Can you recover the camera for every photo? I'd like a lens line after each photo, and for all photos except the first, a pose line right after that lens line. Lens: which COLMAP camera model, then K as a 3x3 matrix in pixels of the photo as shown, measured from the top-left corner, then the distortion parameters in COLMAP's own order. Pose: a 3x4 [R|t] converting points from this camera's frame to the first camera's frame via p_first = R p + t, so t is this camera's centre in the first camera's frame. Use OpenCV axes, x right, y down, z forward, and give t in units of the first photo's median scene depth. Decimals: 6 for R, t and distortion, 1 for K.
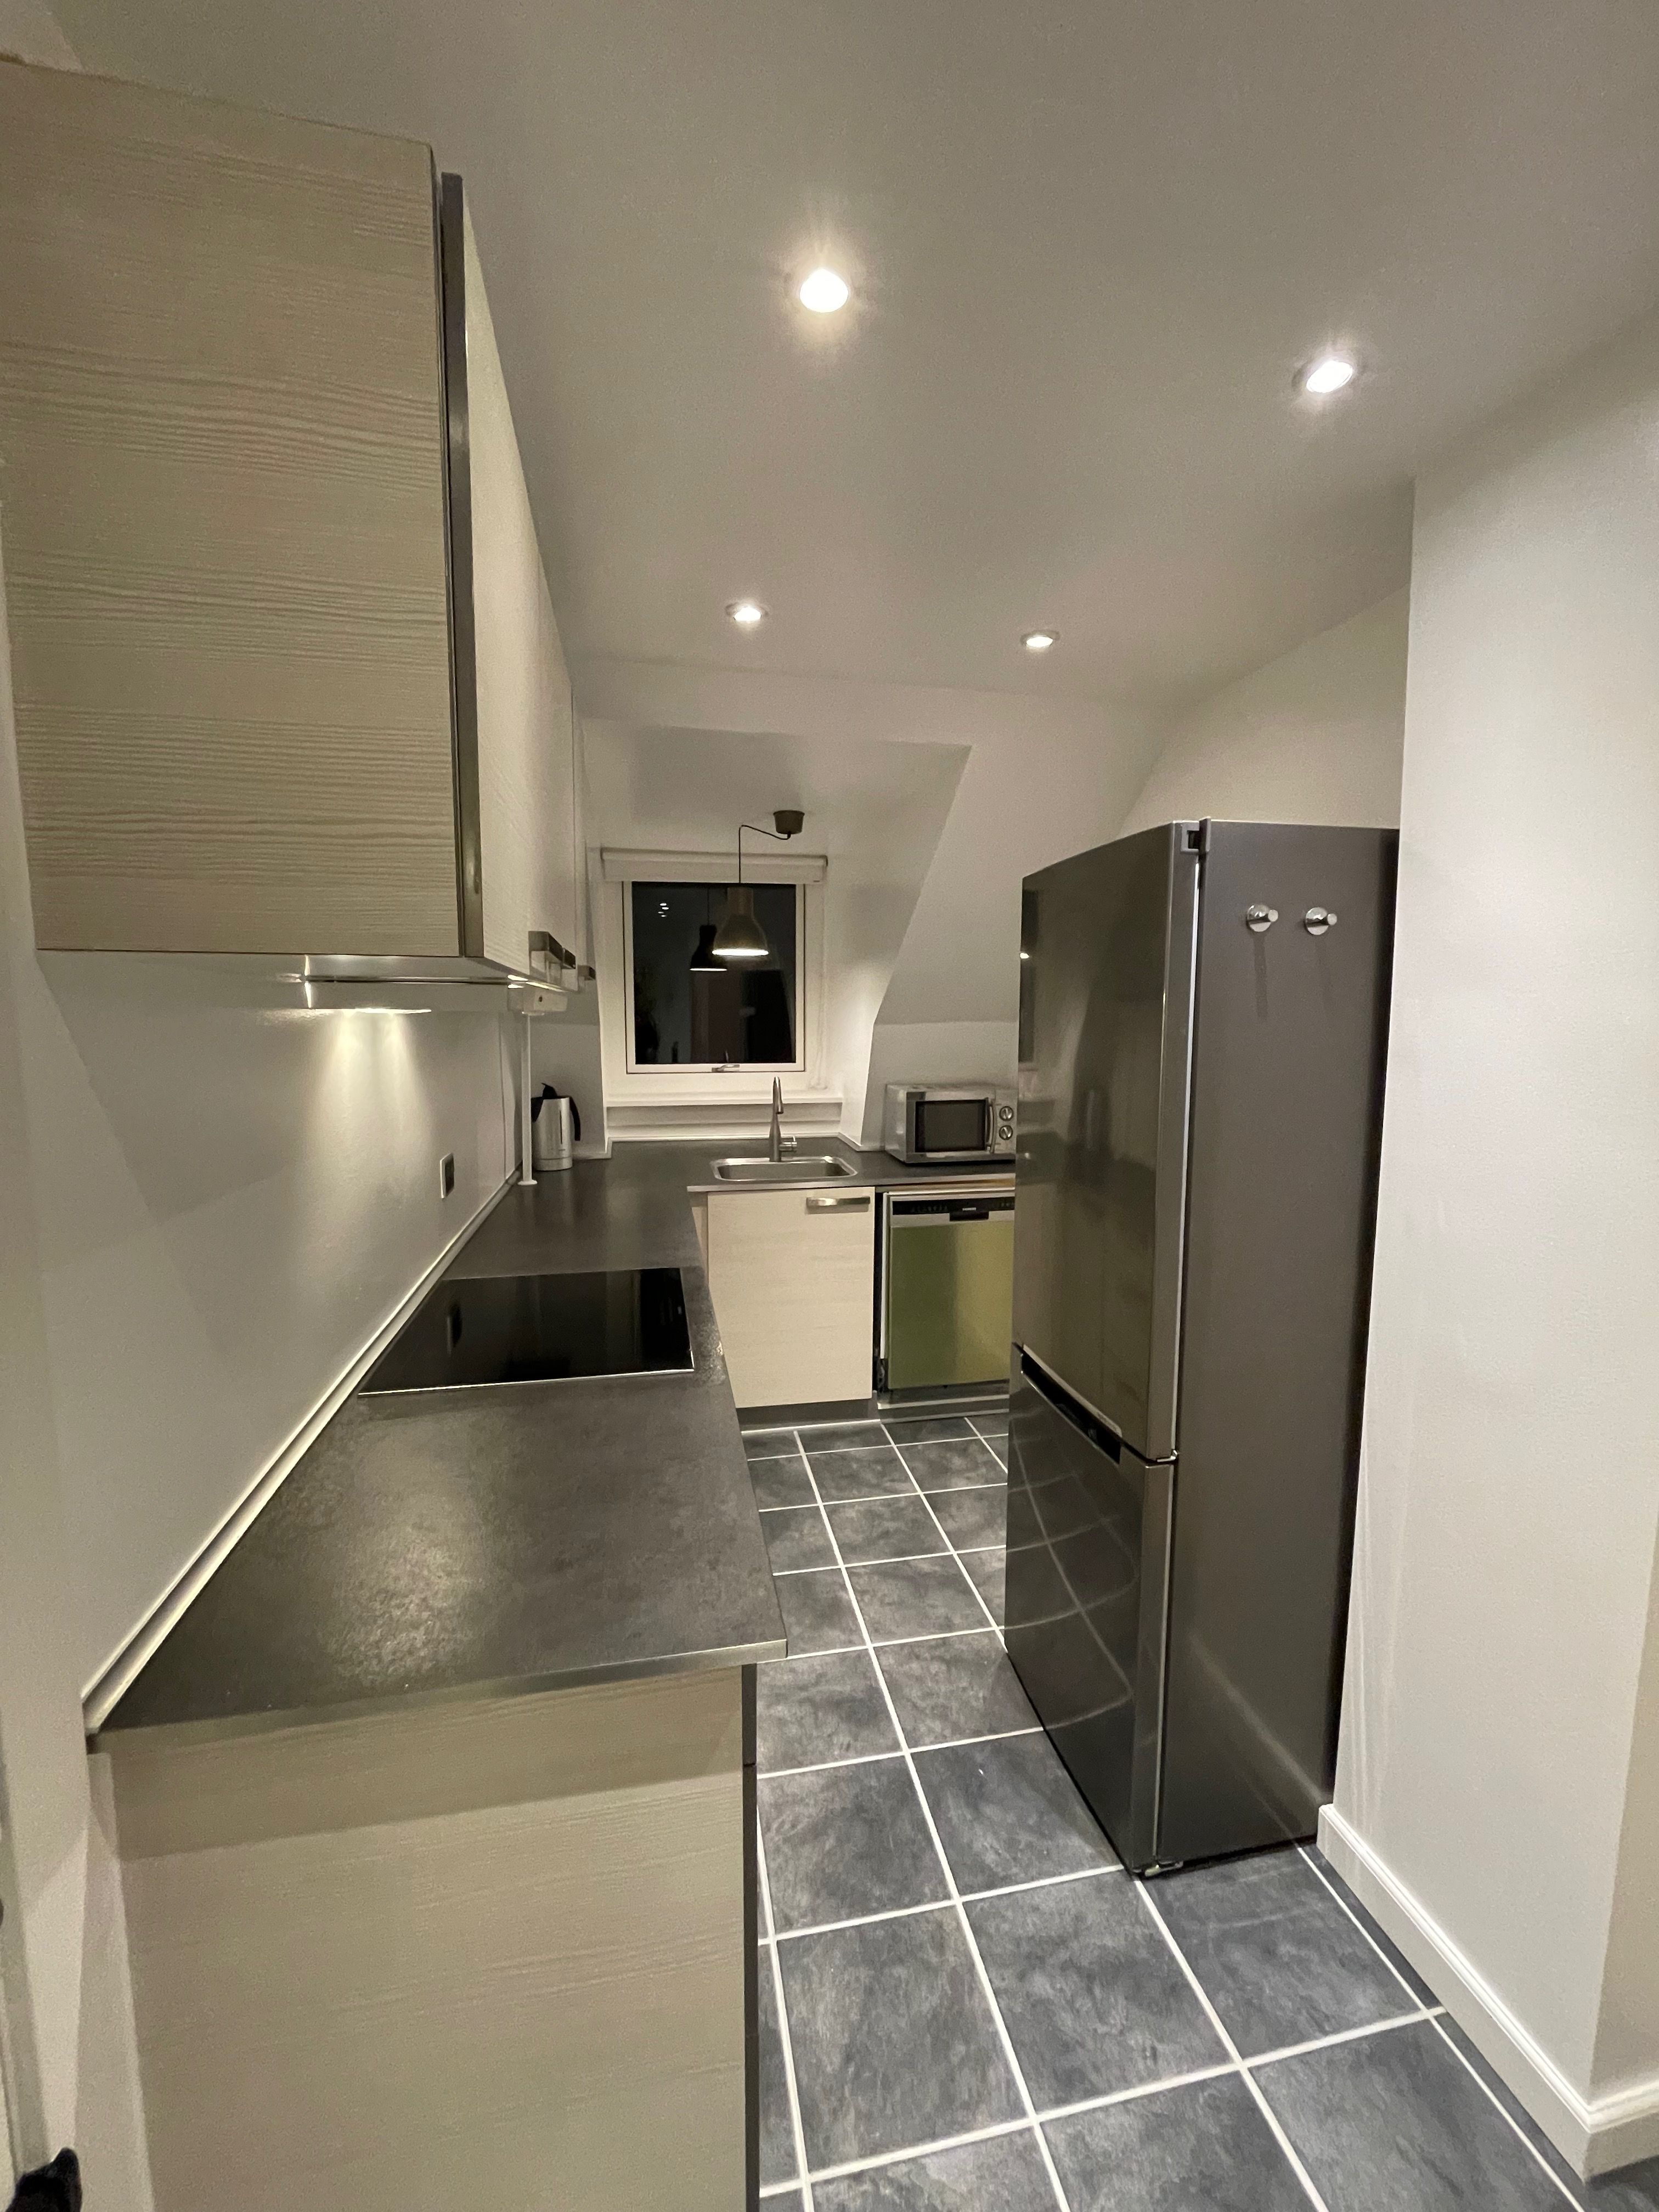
lens RADIAL K [[890.5, 0, 827.7], [0, 890.5, 1106.5], [0, 0, 1]] dist [-0.001979, -0.000432]
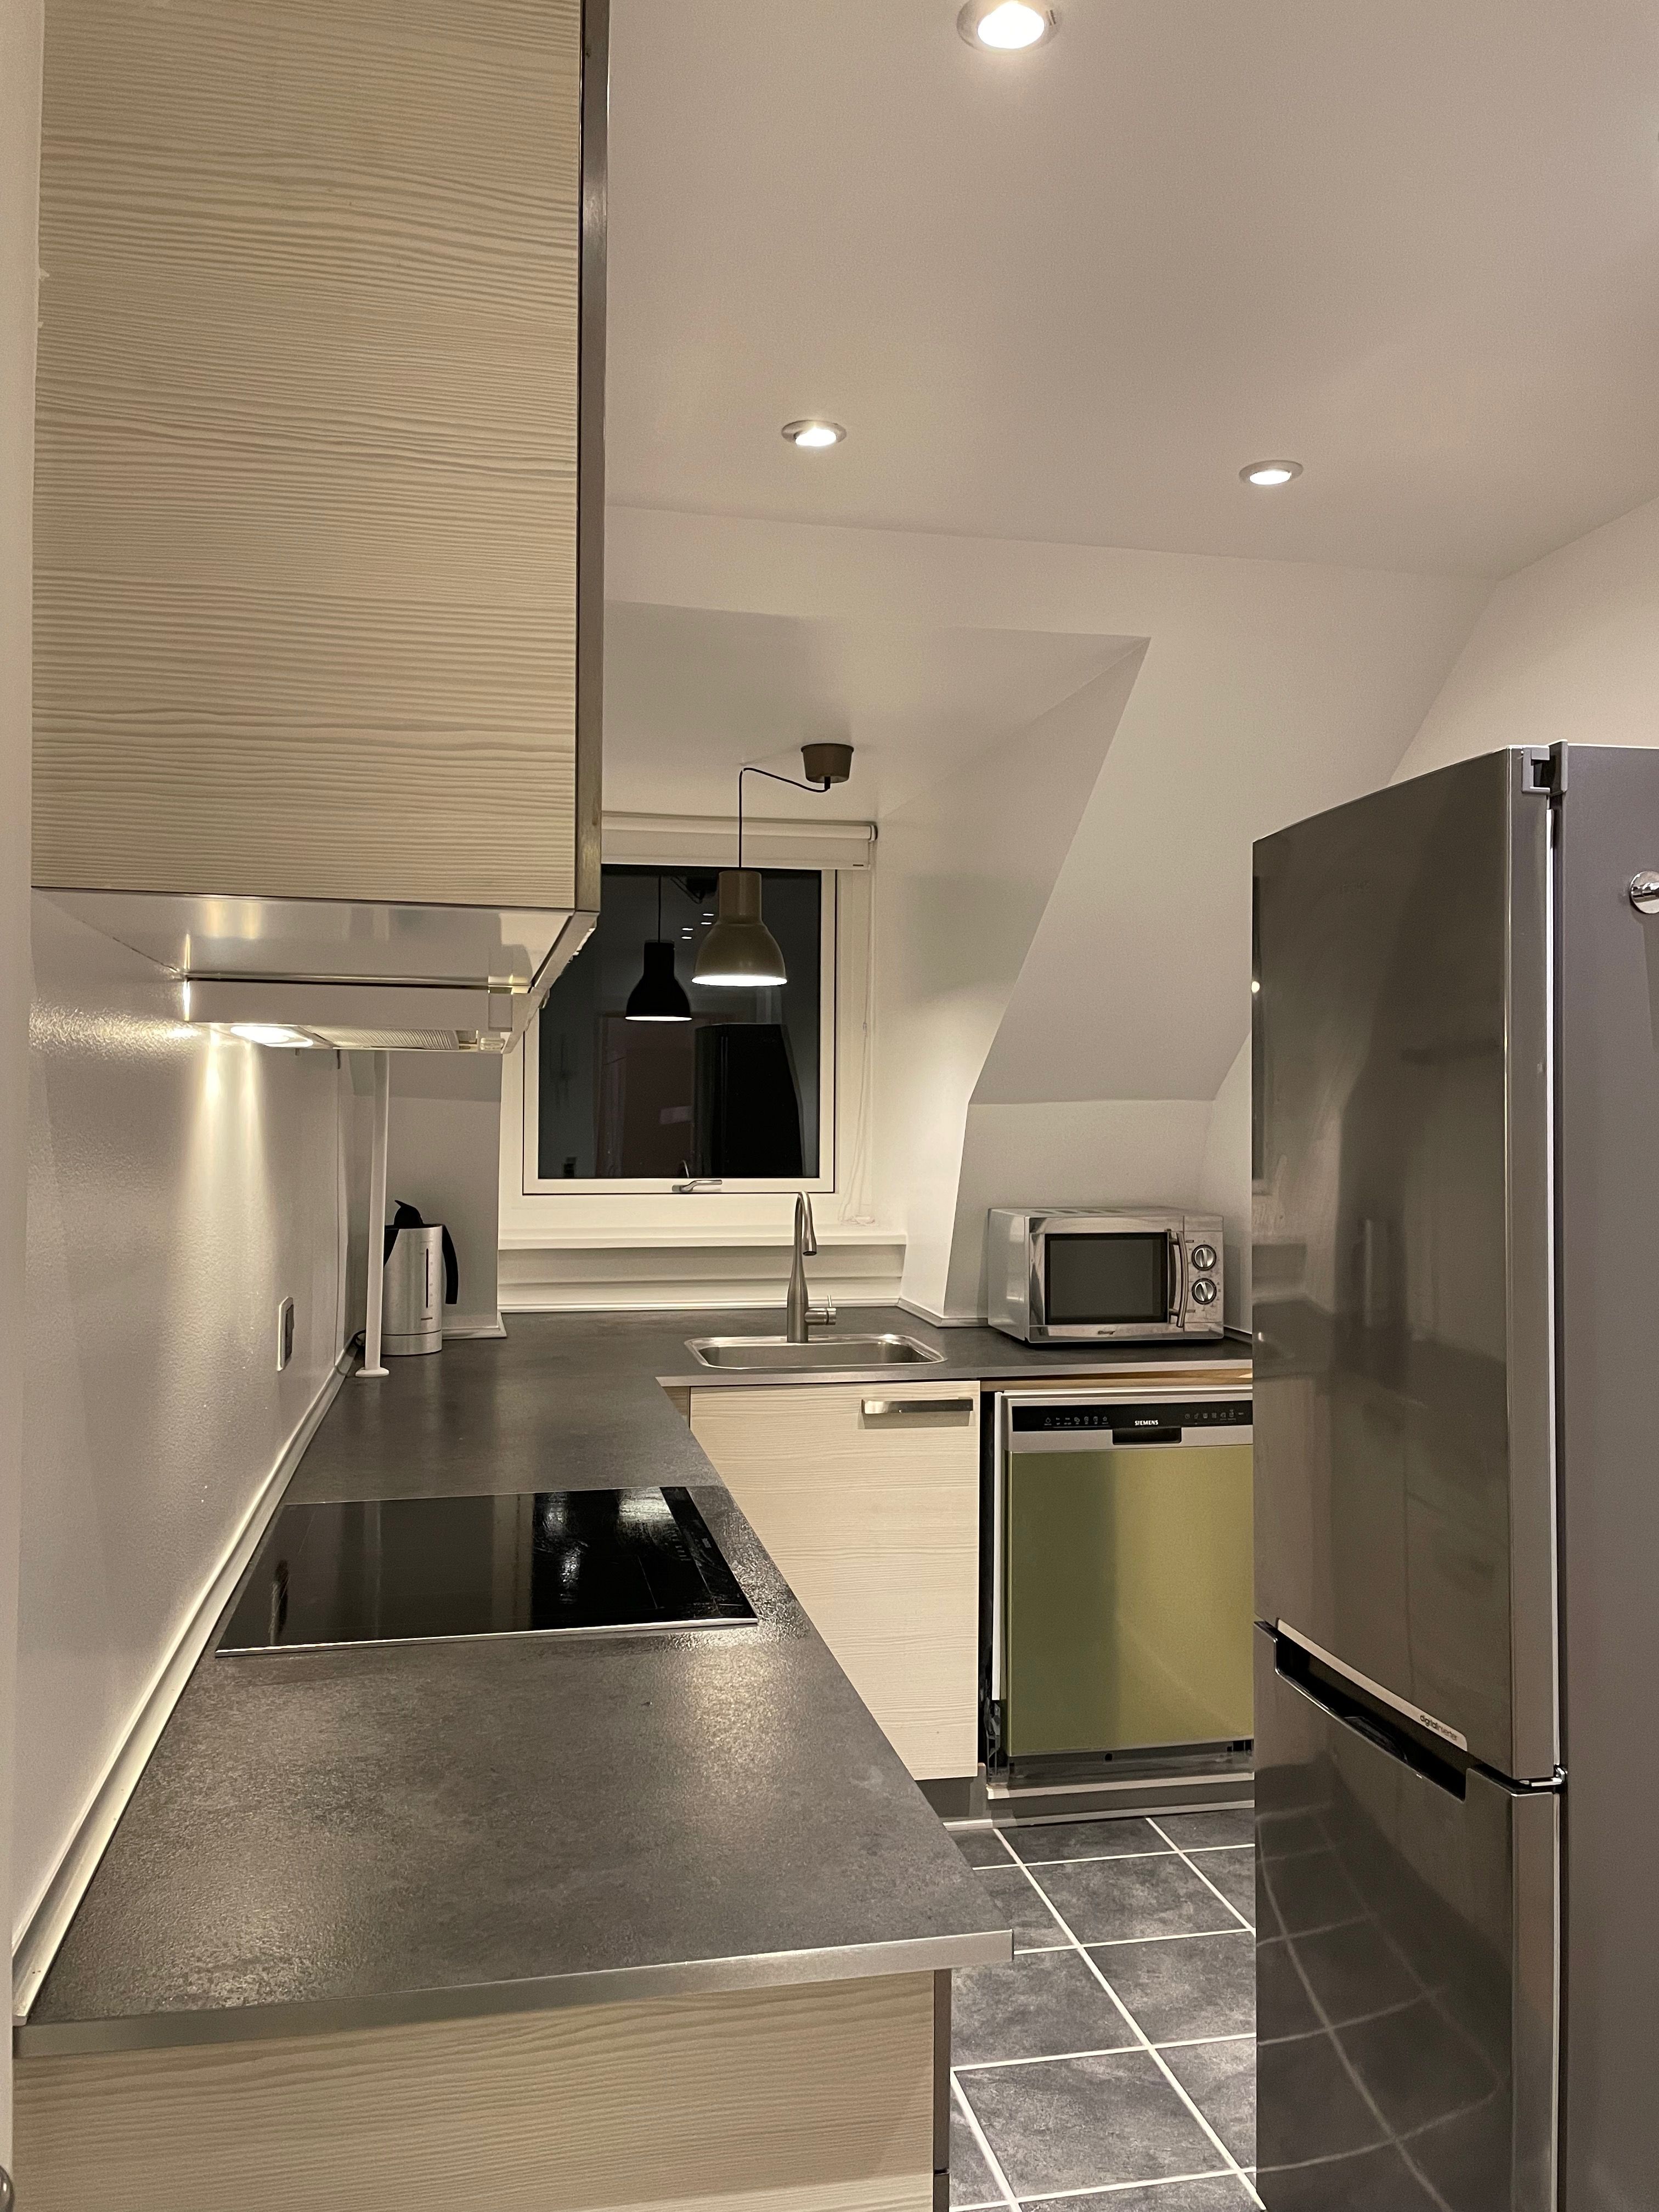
lens RADIAL K [[1671.9, 0, 822.0], [0, 1671.9, 1094.8], [0, 0, 1]] dist [0.069024, -0.049702]
pose [[0.999987, 0.003060, 0.004005, -0.059700], [-0.002552, 0.992618, -0.121259, 0.042432], [-0.004346, 0.121247, 0.992613, -0.099433]]
